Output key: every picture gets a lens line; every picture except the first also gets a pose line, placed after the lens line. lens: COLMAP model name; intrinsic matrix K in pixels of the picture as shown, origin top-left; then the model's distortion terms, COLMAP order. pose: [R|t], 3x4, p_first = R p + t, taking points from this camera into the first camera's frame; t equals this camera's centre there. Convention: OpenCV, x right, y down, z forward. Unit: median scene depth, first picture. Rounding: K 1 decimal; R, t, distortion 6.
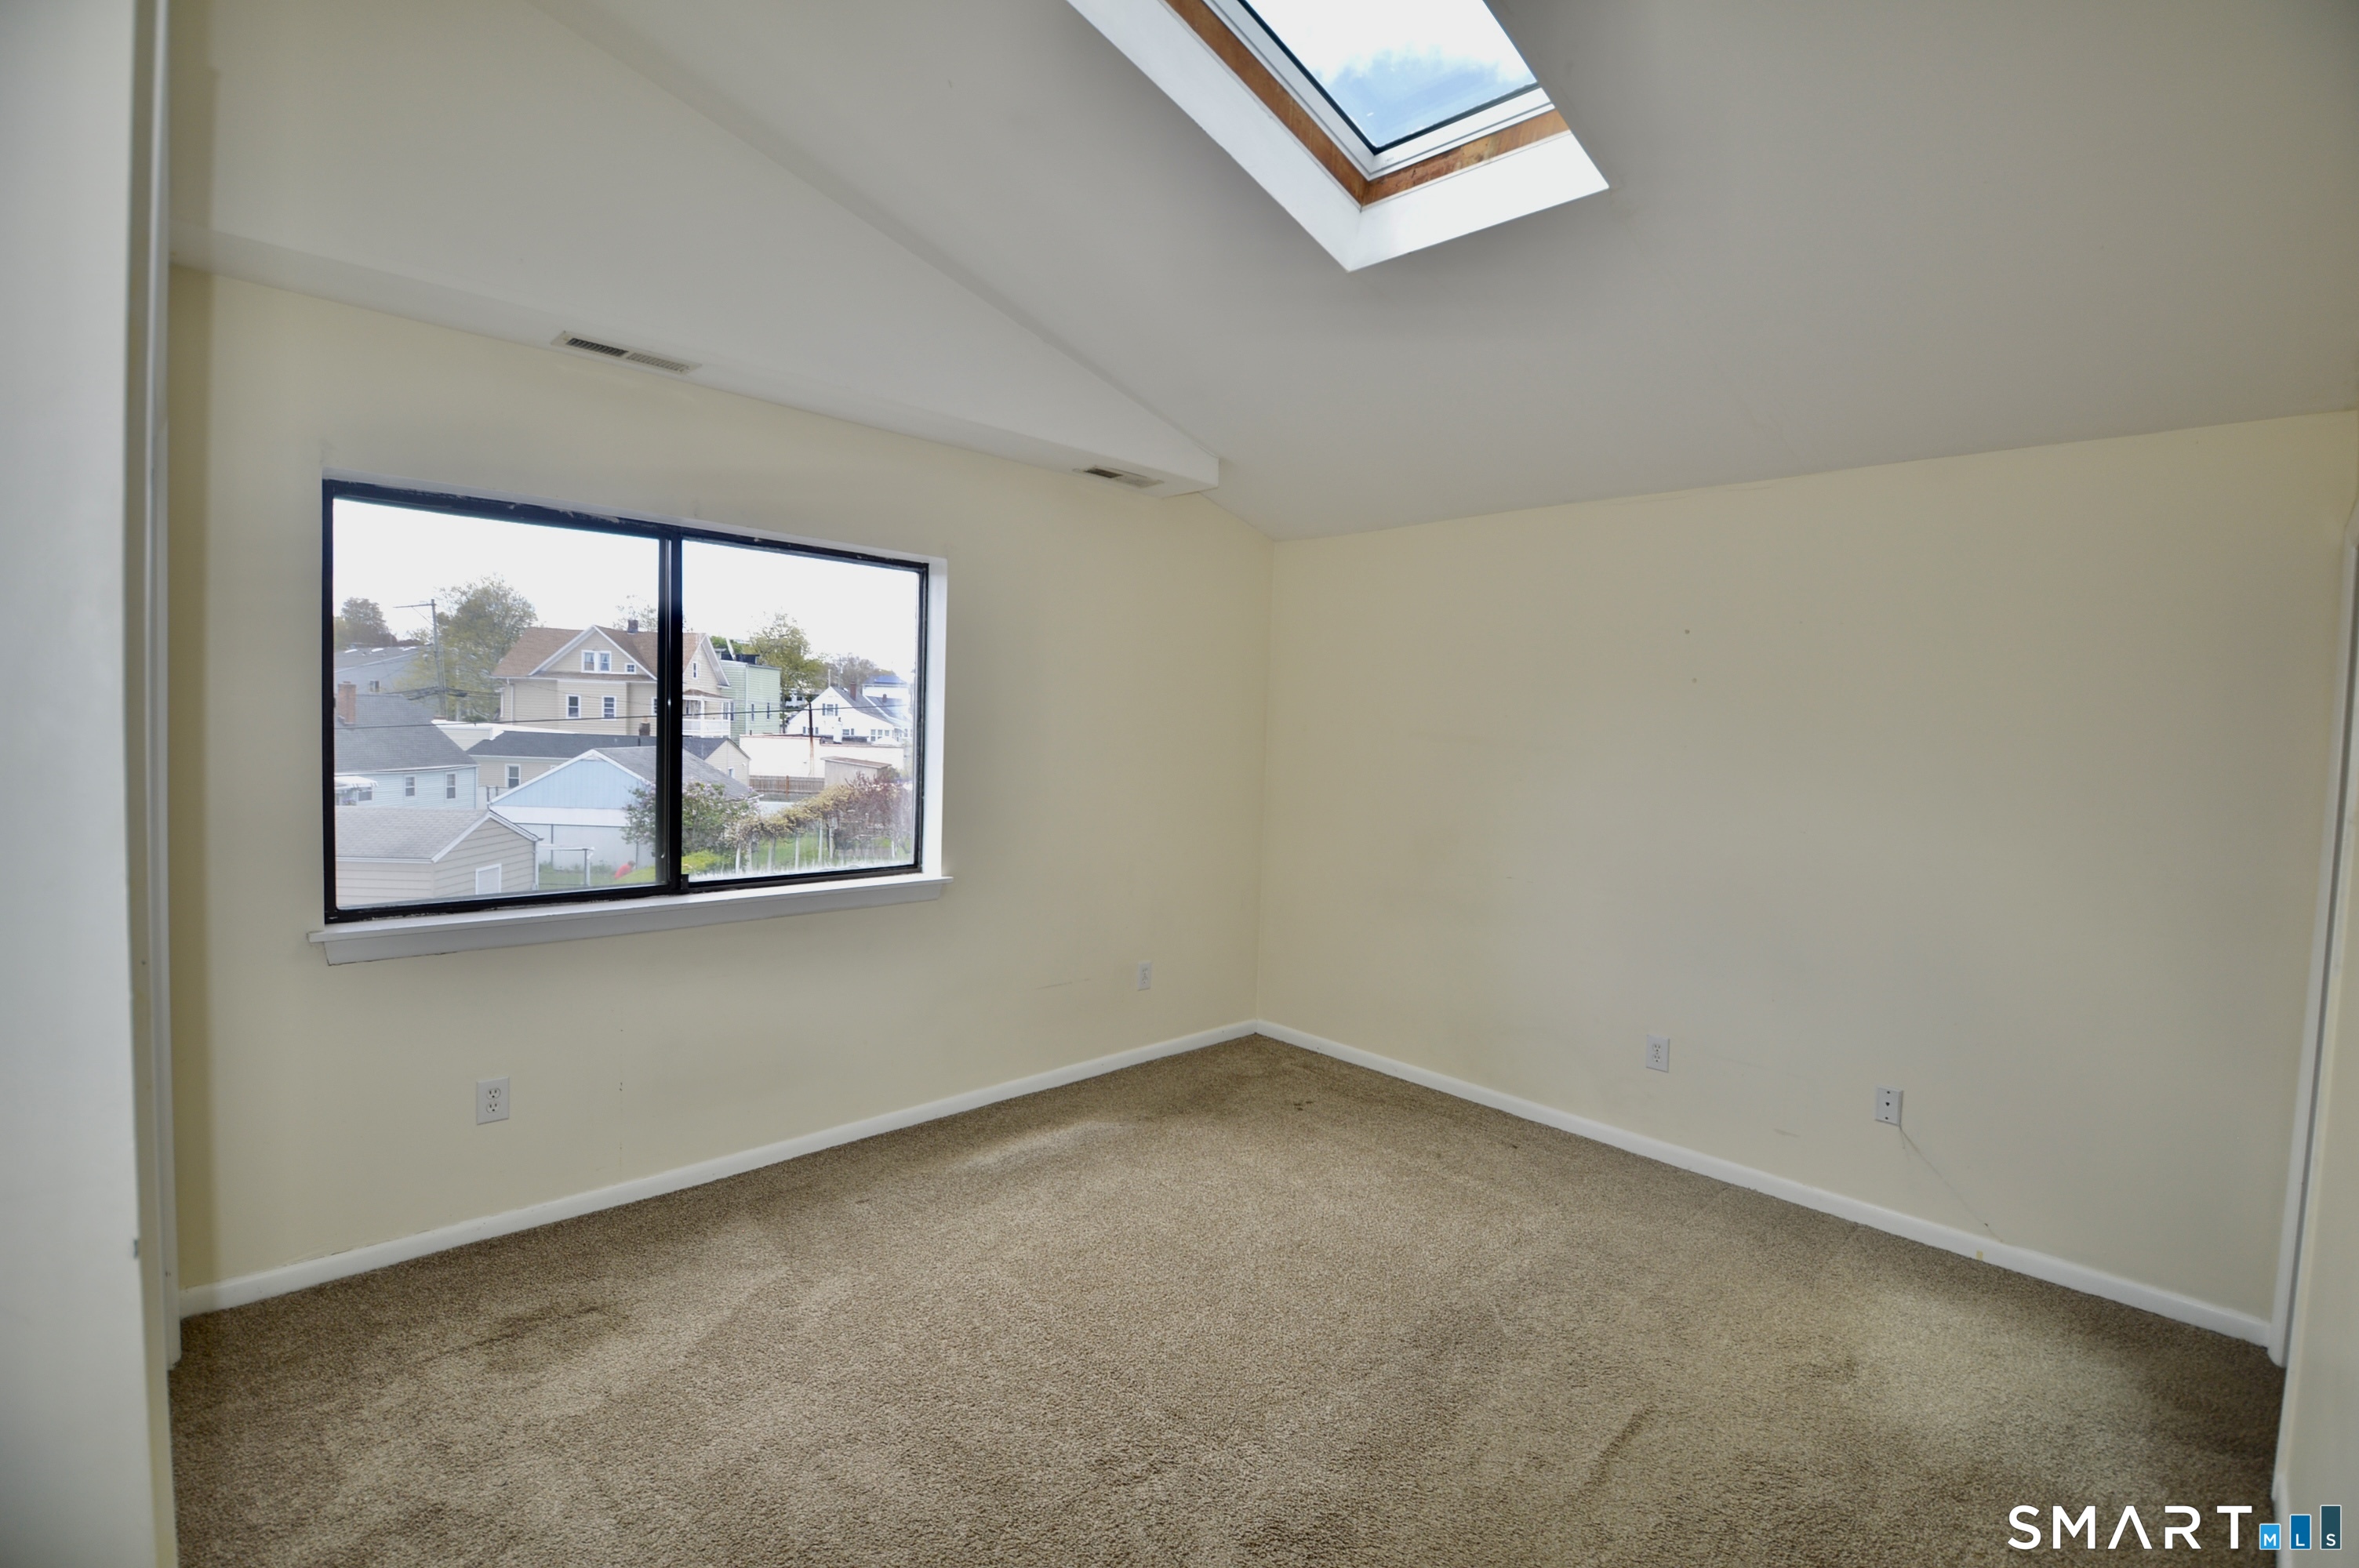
lens RADIAL K [[1057.5, 0, 1191.6], [0, 1057.5, 776.3], [0, 0, 1]] dist [0.005199, -0.017986]
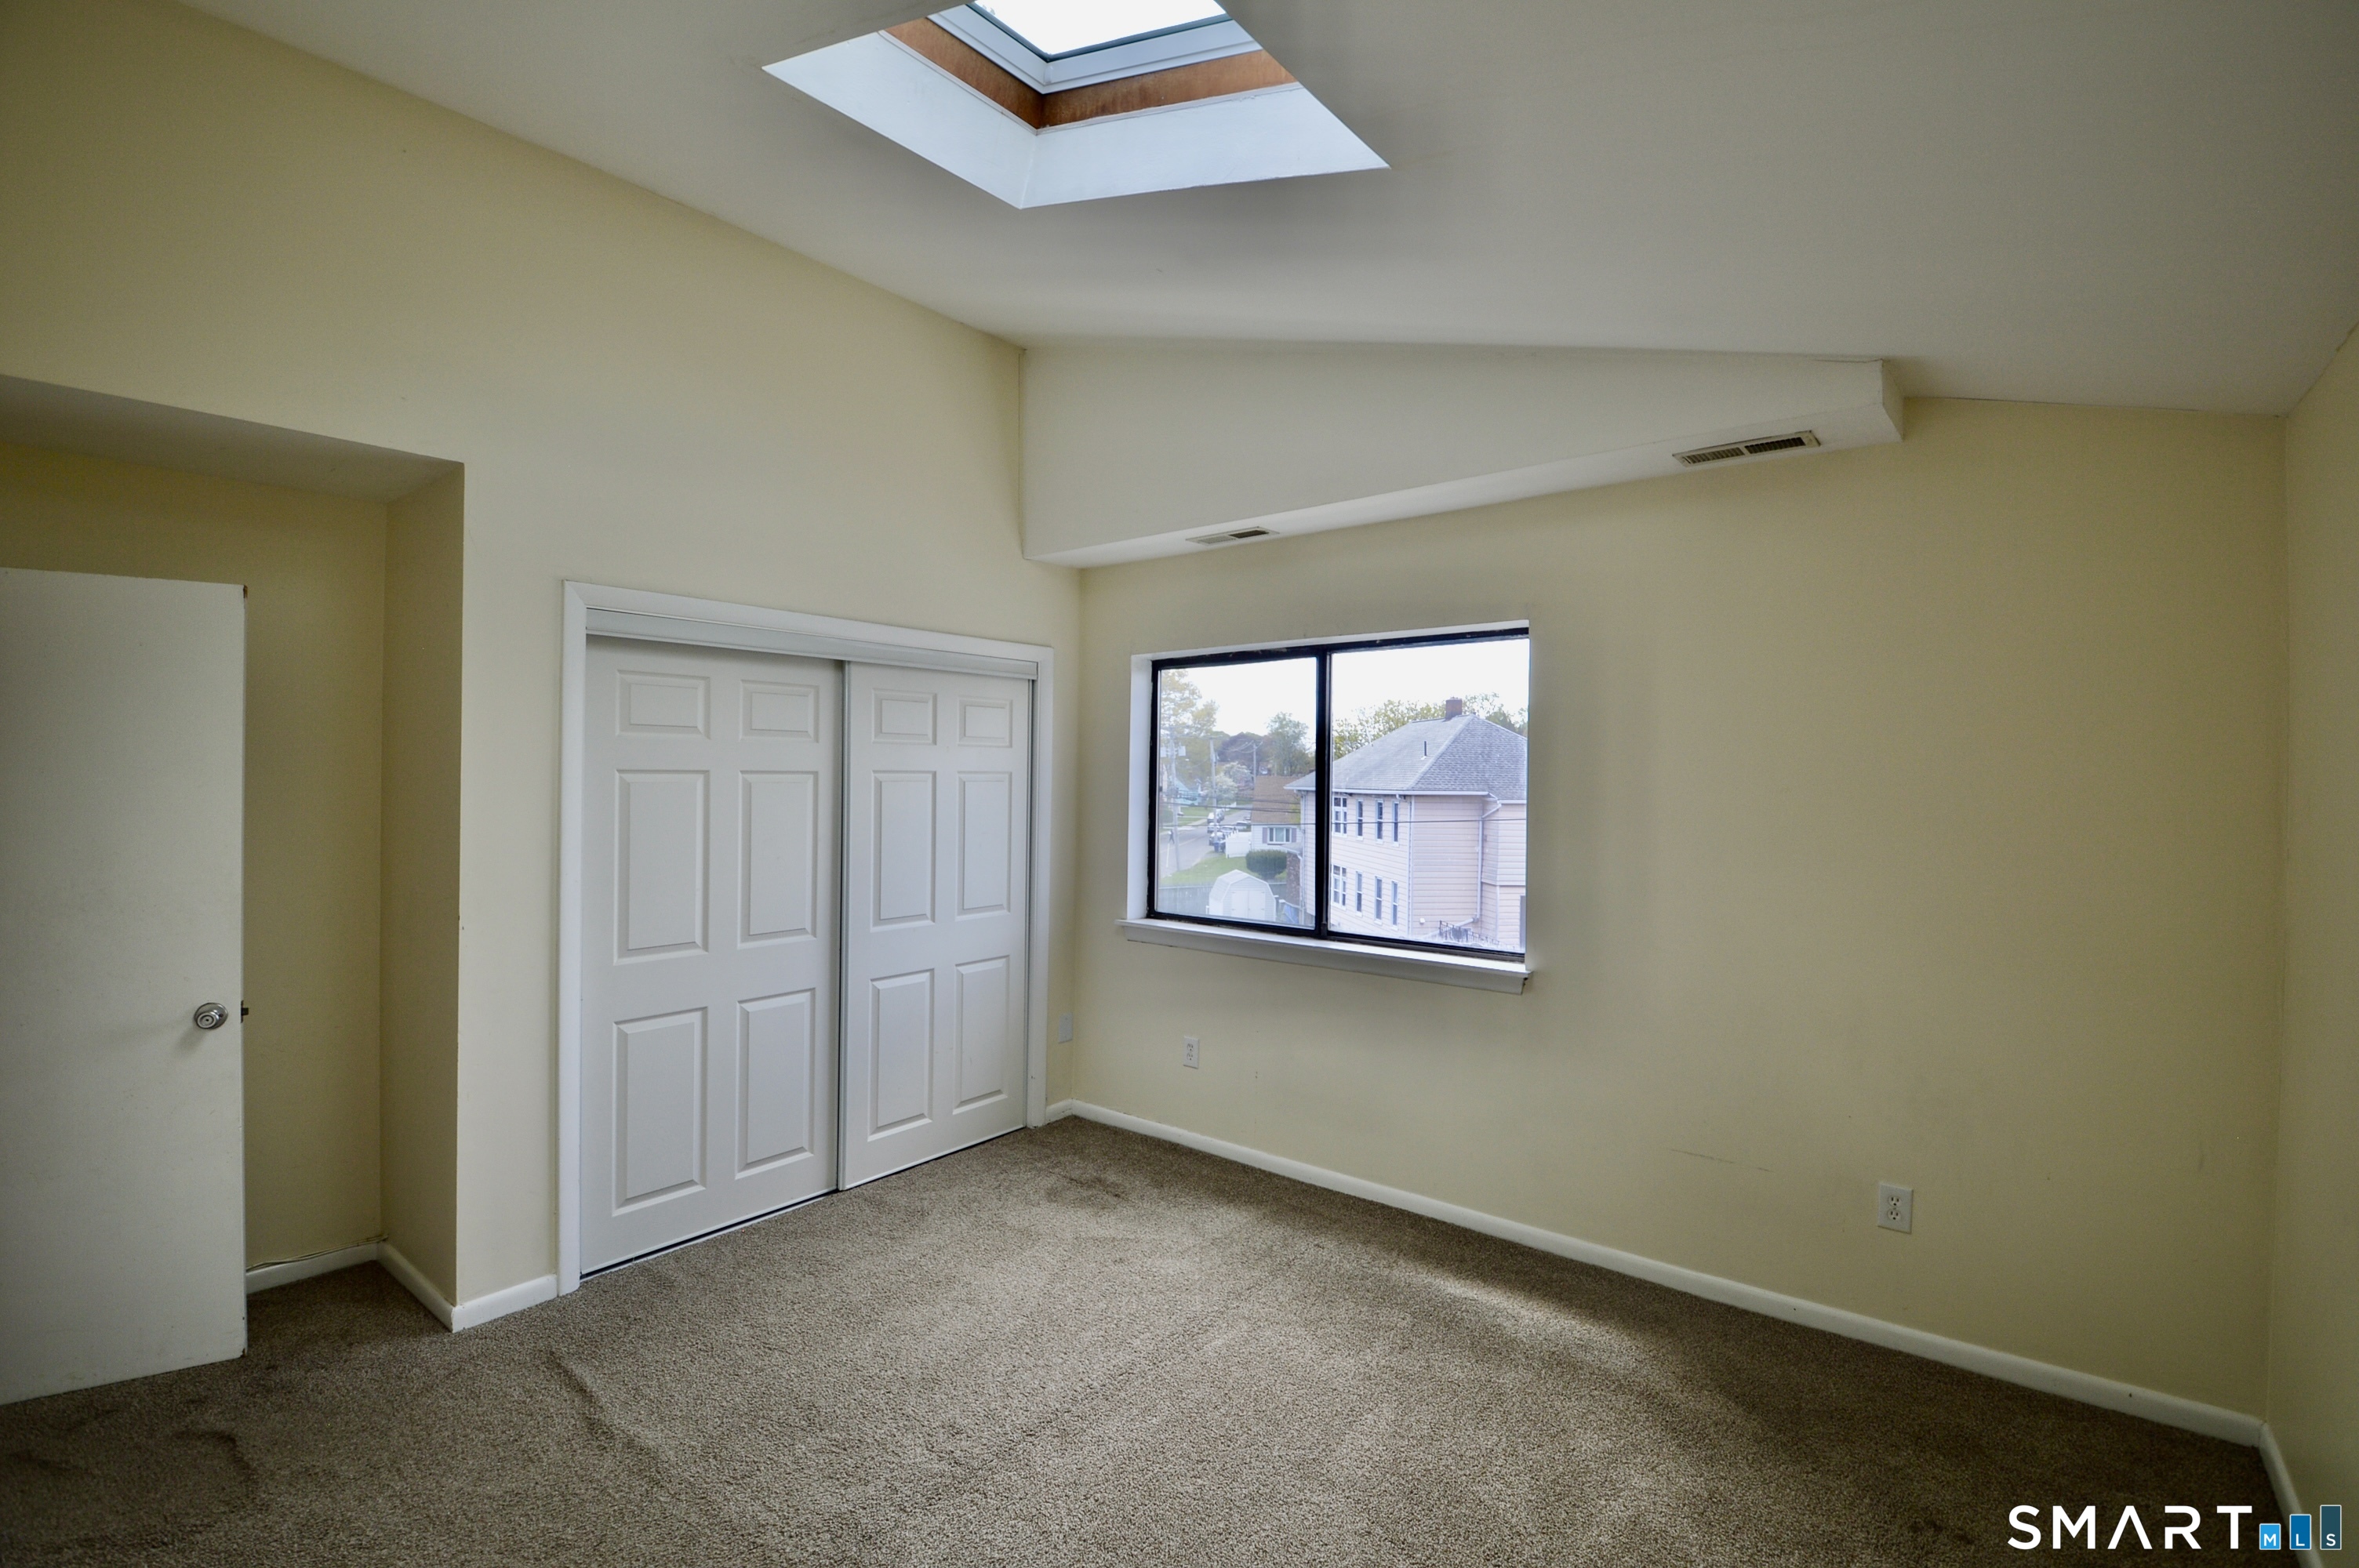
lens RADIAL K [[1057.5, 0, 1191.6], [0, 1057.5, 776.3], [0, 0, 1]] dist [0.005199, -0.017986]
pose [[0.108833, -0.032840, -0.993517, 0.859629], [-0.050417, 0.997986, -0.038510, -0.027541], [0.992781, 0.054281, 0.106958, 0.837666]]
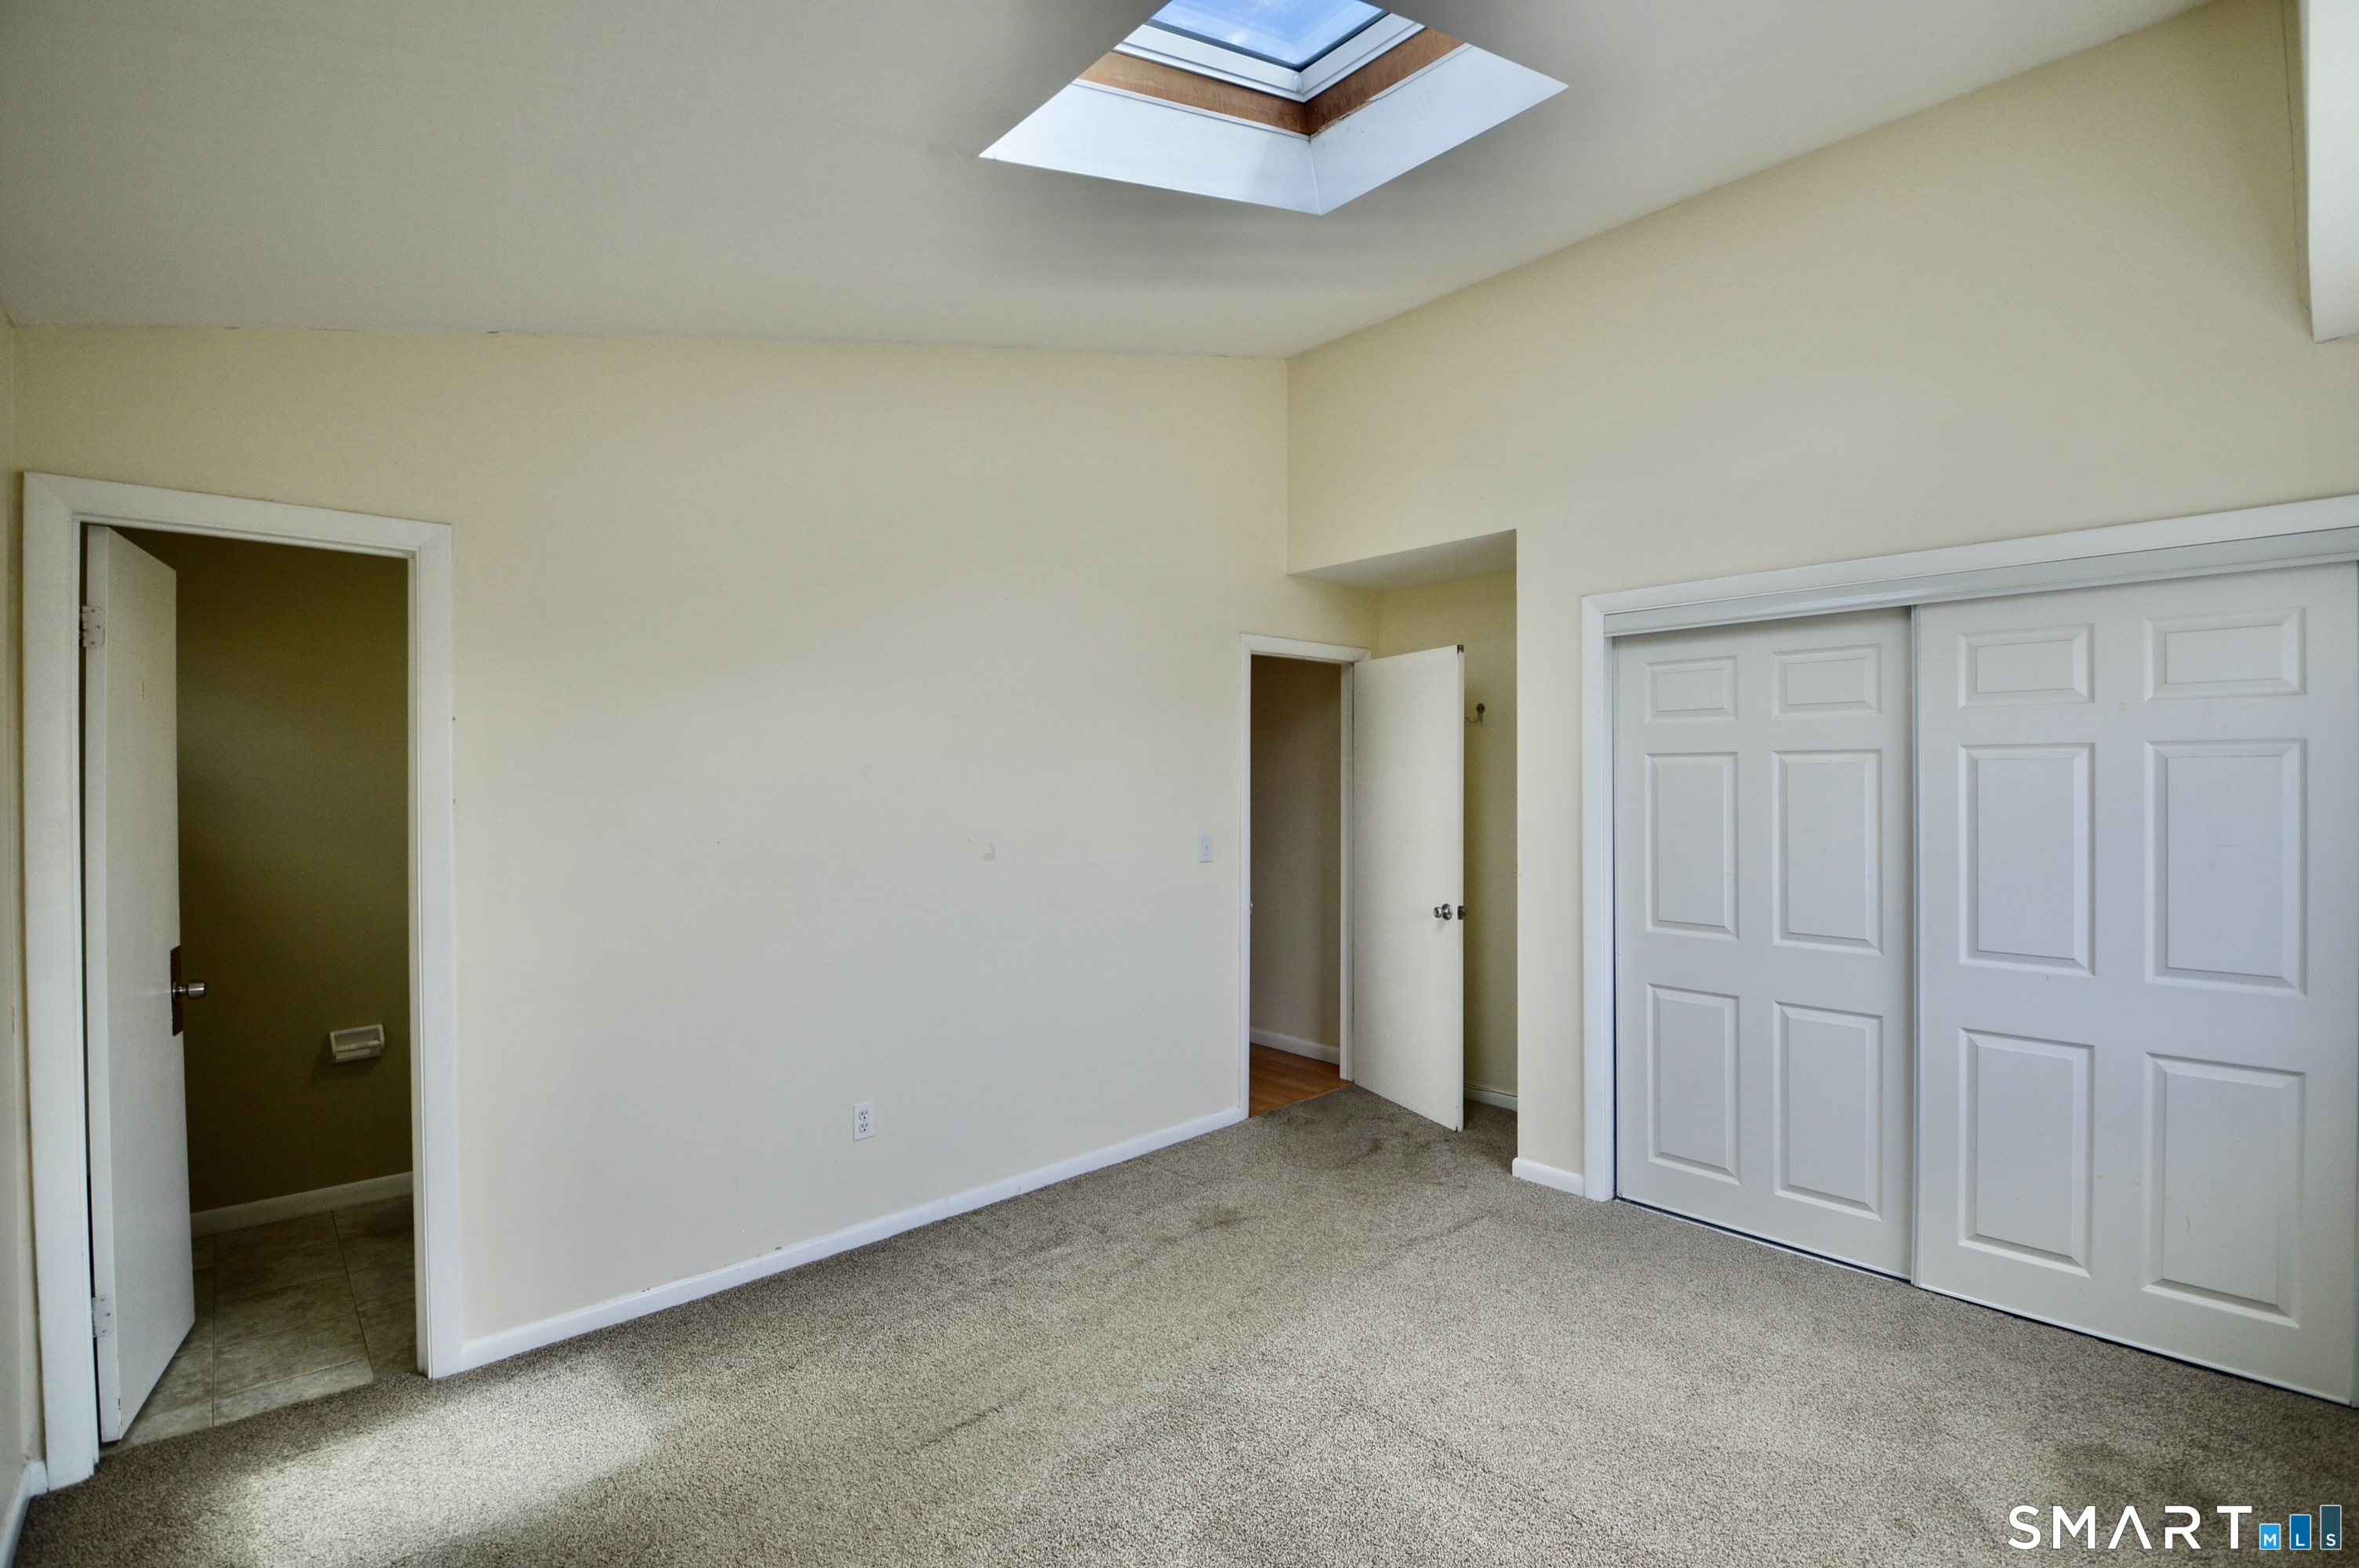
lens RADIAL K [[1057.5, 0, 1191.6], [0, 1057.5, 776.3], [0, 0, 1]] dist [0.005199, -0.017986]
pose [[-0.998076, -0.020675, 0.058451, 0.123128], [-0.017688, 0.998534, 0.051158, -0.075297], [-0.059423, 0.050026, -0.996979, 1.622808]]
